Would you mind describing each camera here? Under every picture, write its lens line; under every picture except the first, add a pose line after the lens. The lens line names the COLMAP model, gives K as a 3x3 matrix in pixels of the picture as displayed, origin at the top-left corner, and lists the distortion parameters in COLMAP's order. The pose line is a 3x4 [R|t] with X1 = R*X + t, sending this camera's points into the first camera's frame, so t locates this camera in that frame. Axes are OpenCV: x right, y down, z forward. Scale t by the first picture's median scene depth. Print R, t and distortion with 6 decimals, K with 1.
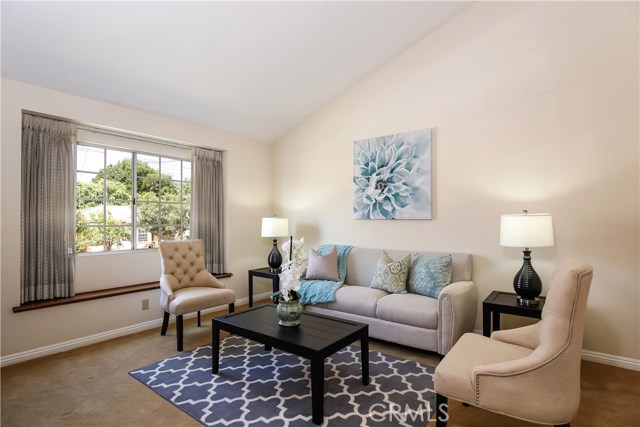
lens RADIAL K [[317.9, 0, 317.9], [0, 317.9, 215.6], [0, 0, 1]] dist [-0.005226, -0.000502]
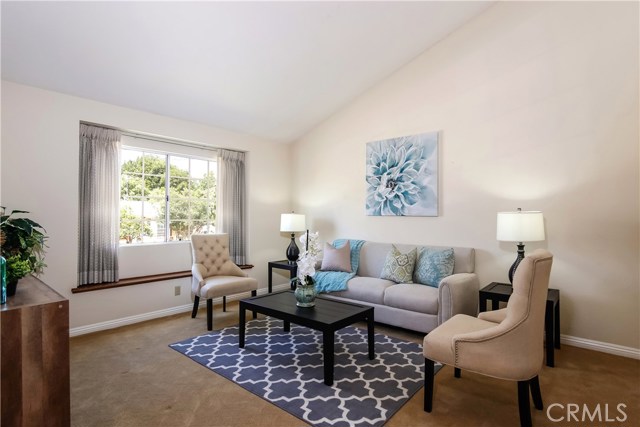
lens RADIAL K [[326.7, 0, 320.0], [0, 326.7, 213.5], [0, 0, 1]] dist [-0.003034, -0.000629]
pose [[0.998802, 0.004884, -0.048685, 0.012331], [-0.004617, 0.999974, 0.005608, -0.001150], [0.048711, -0.005377, 0.998798, -0.119770]]
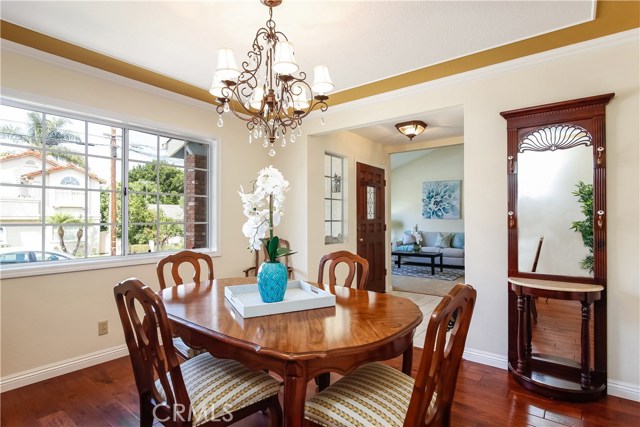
lens RADIAL K [[333.7, 0, 320.0], [0, 333.7, 213.5], [0, 0, 1]] dist [0.000650, 0.000026]
pose [[0.999863, 0.010818, -0.012548, -0.612613], [-0.010880, 0.999929, -0.004885, -0.004906], [0.012494, 0.005020, 0.999909, -1.405540]]
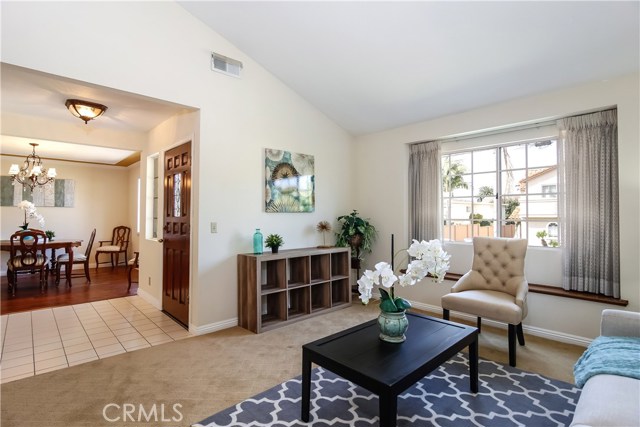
lens RADIAL K [[311.9, 0, 318.3], [0, 311.9, 210.9], [0, 0, 1]] dist [-0.017048, 0.000487]
pose [[-0.151360, -0.013481, -0.988387, 0.483006], [0.013097, 0.999792, -0.015643, 0.009629], [0.988392, -0.015313, -0.151152, 0.602219]]
